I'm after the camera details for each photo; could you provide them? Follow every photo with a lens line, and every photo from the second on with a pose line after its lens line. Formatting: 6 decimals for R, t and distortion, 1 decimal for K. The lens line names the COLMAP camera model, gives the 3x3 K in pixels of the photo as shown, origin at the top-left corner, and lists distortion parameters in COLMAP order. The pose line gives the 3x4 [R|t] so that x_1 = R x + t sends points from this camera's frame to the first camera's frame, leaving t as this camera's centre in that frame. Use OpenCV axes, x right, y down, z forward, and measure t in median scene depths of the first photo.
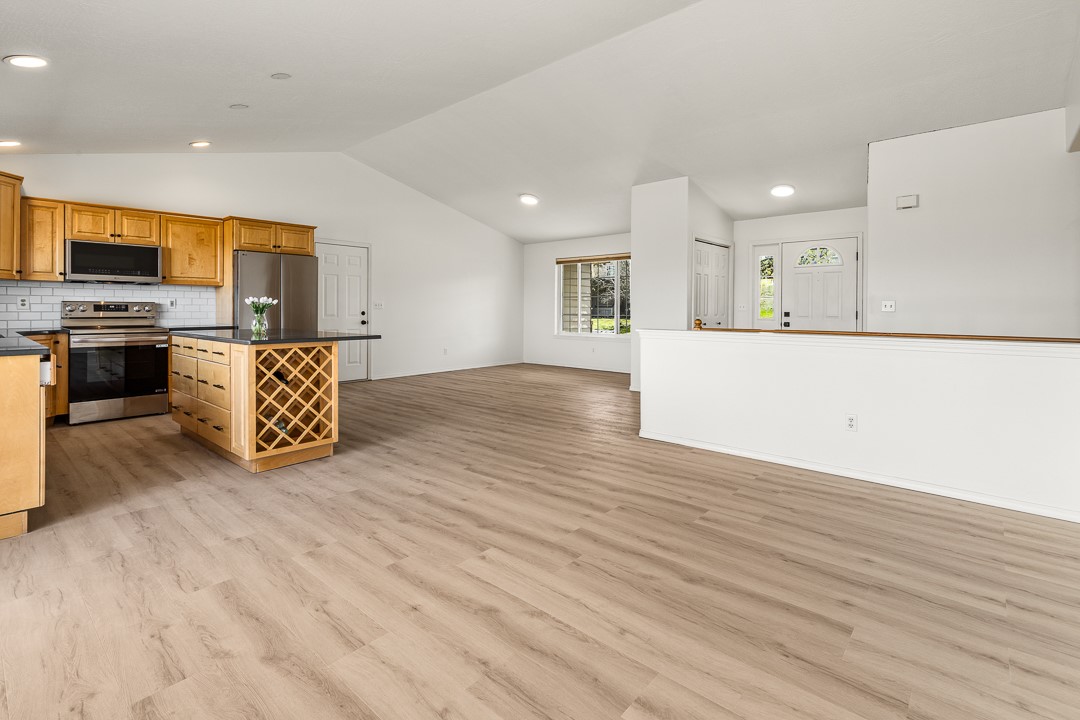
lens RADIAL K [[504.8, 0, 538.1], [0, 504.8, 310.7], [0, 0, 1]] dist [0.003255, 0.000379]
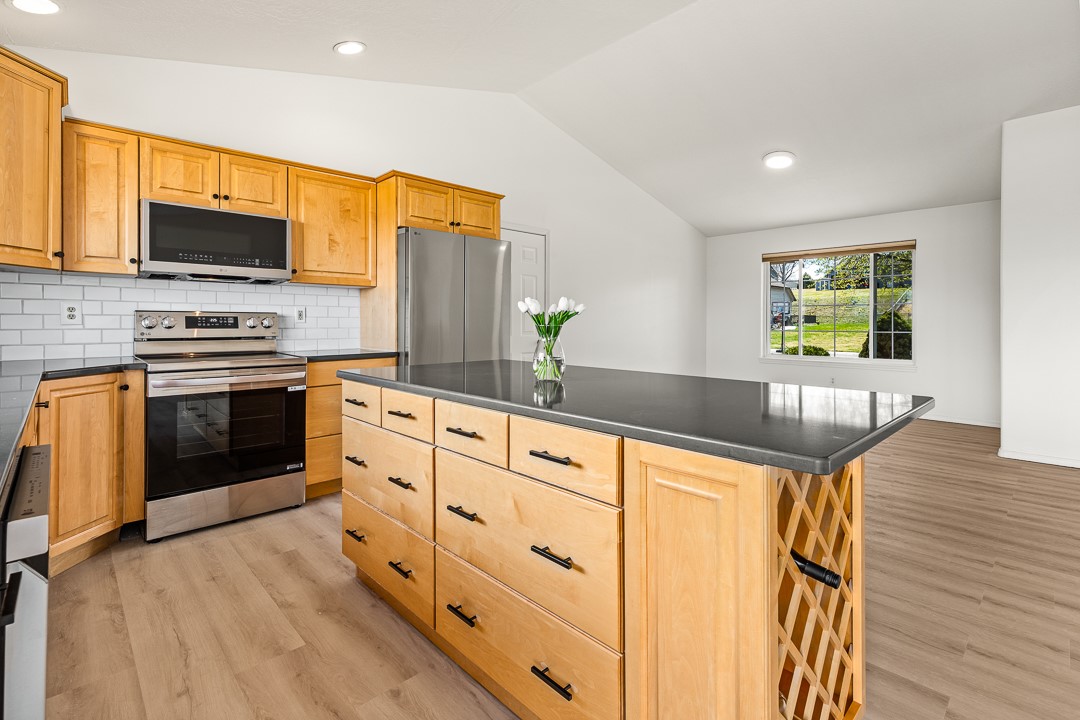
lens RADIAL K [[497.3, 0, 537.0], [0, 497.3, 324.3], [0, 0, 1]] dist [0.001450, 0.000187]
pose [[0.996404, 0.000723, -0.084728, -0.438505], [-0.000584, 0.999998, 0.001670, -0.004398], [0.084730, -0.001614, 0.996403, 0.476608]]
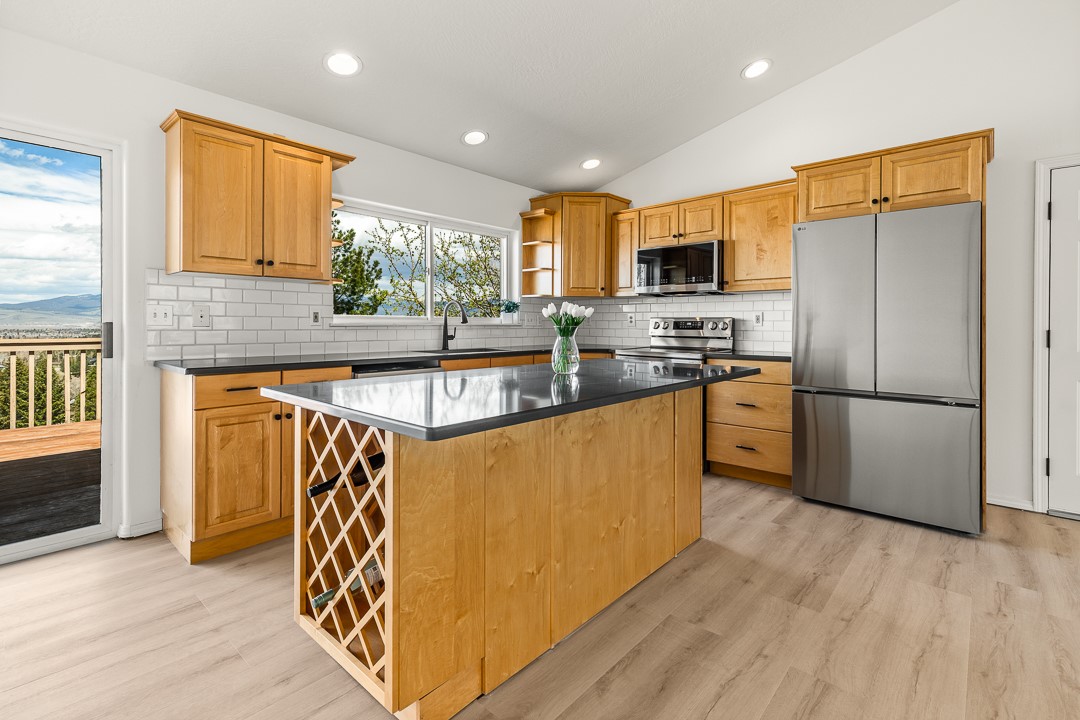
lens RADIAL K [[495.0, 0, 552.9], [0, 495.0, 324.3], [0, 0, 1]] dist [0.008985, 0.000345]
pose [[0.003618, -0.001358, -0.999993, -0.044114], [-0.007548, 0.999971, -0.001385, -0.004379], [0.999965, 0.007553, 0.003608, 0.820230]]
